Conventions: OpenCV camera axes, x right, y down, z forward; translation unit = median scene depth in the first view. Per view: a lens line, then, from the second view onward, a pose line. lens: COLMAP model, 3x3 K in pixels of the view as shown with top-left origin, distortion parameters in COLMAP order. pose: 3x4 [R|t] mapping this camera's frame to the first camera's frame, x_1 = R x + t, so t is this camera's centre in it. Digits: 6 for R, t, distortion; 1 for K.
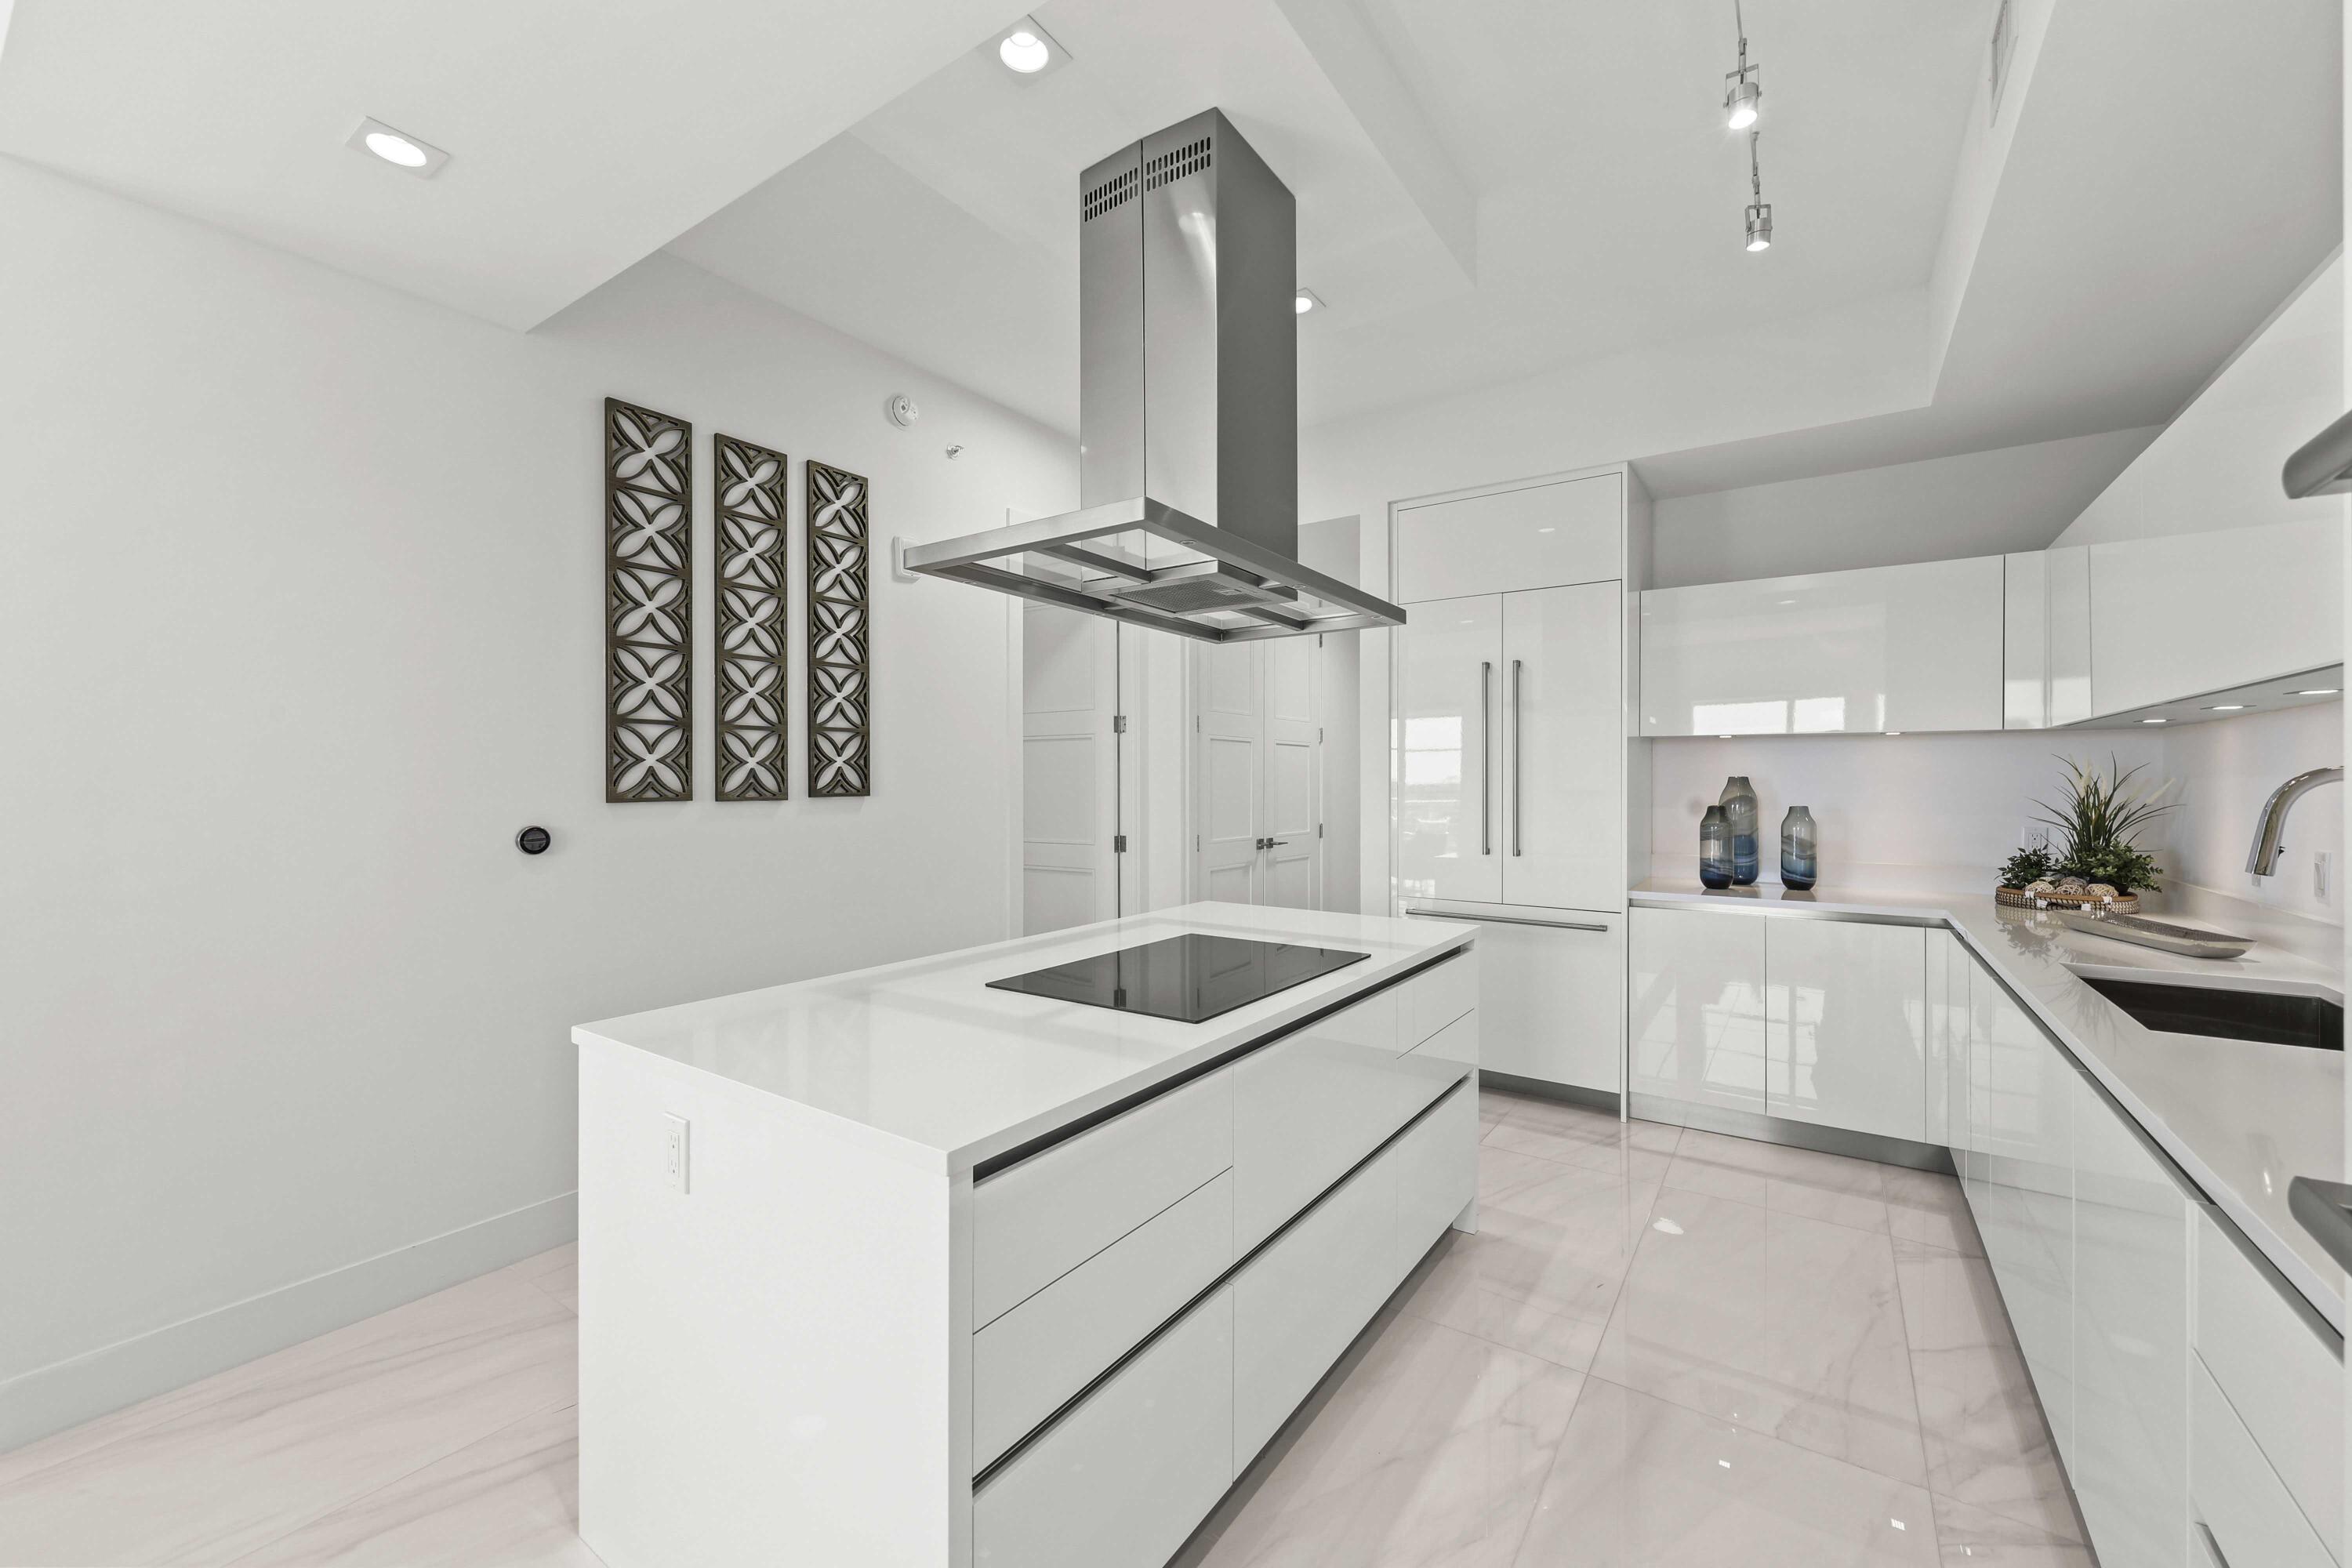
lens RADIAL K [[933.8, 0, 1177.1], [0, 933.8, 786.0], [0, 0, 1]] dist [-0.001581, 0.000539]
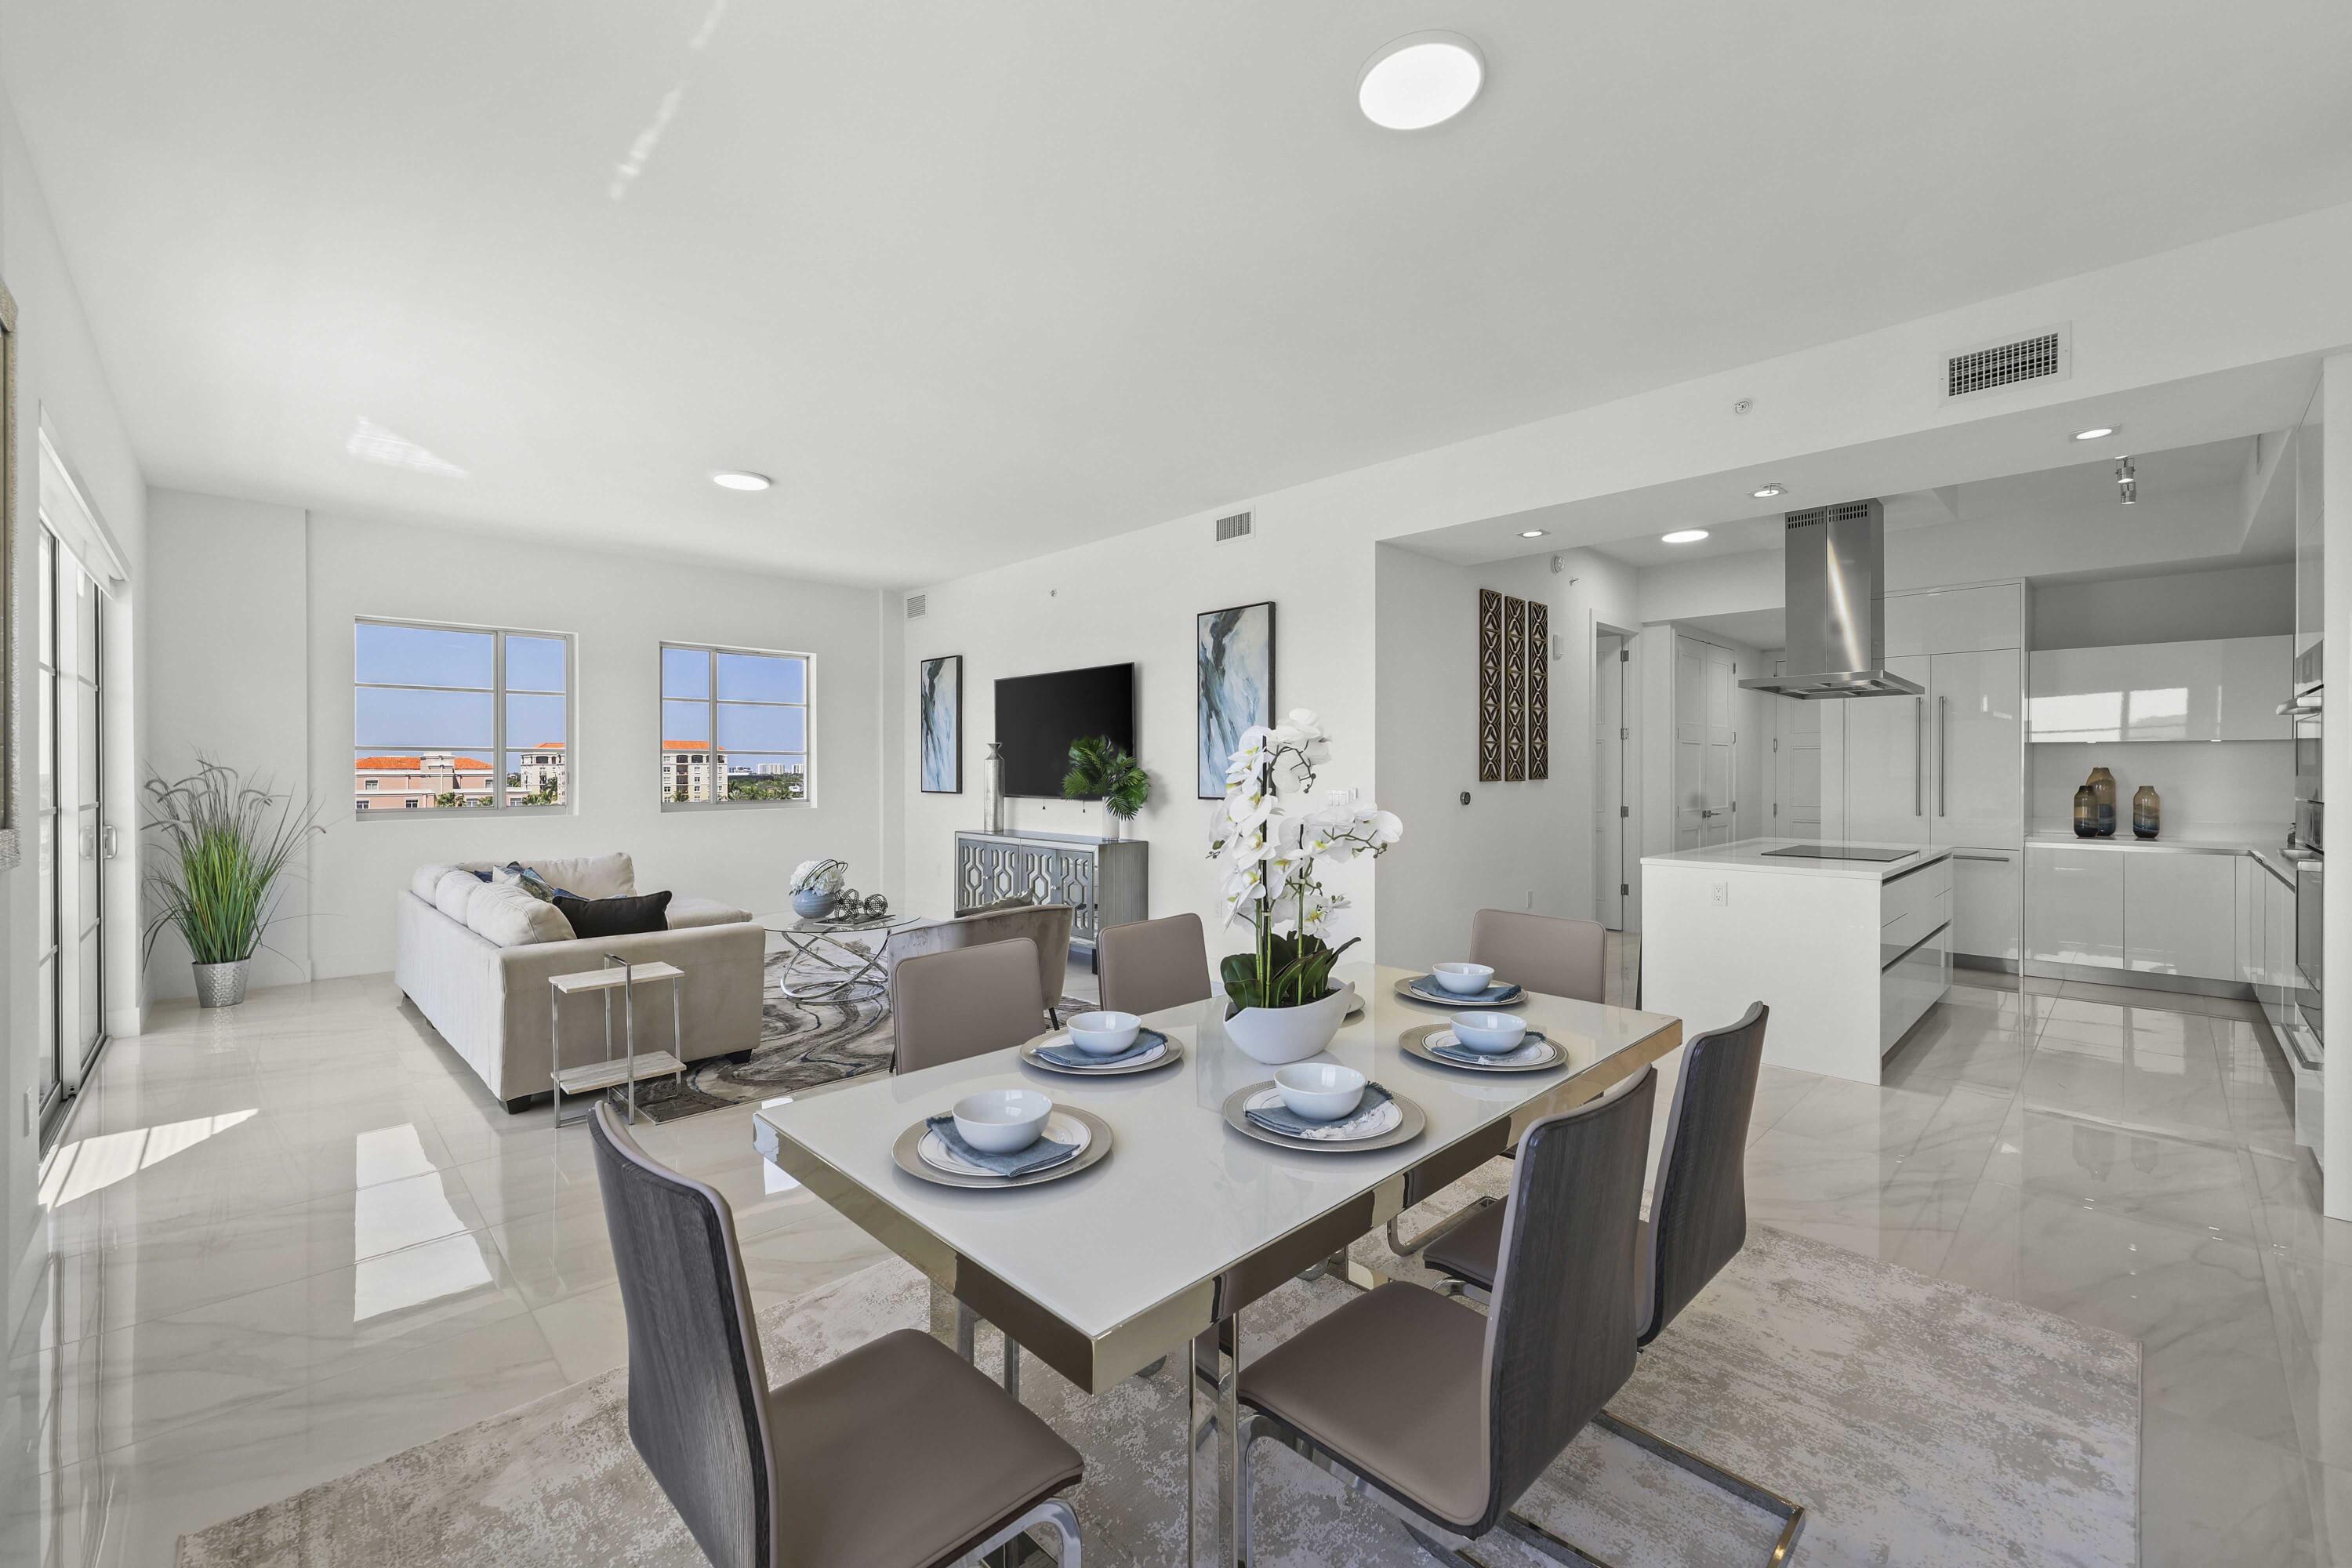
lens RADIAL K [[942.1, 0, 1204.4], [0, 942.1, 773.4], [0, 0, 1]] dist [0.003325, 0.001056]
pose [[0.982923, 0.001606, -0.184012, -0.619183], [-0.001555, 0.999999, 0.000423, 0.002123], [0.184013, -0.000130, 0.982924, -0.886416]]
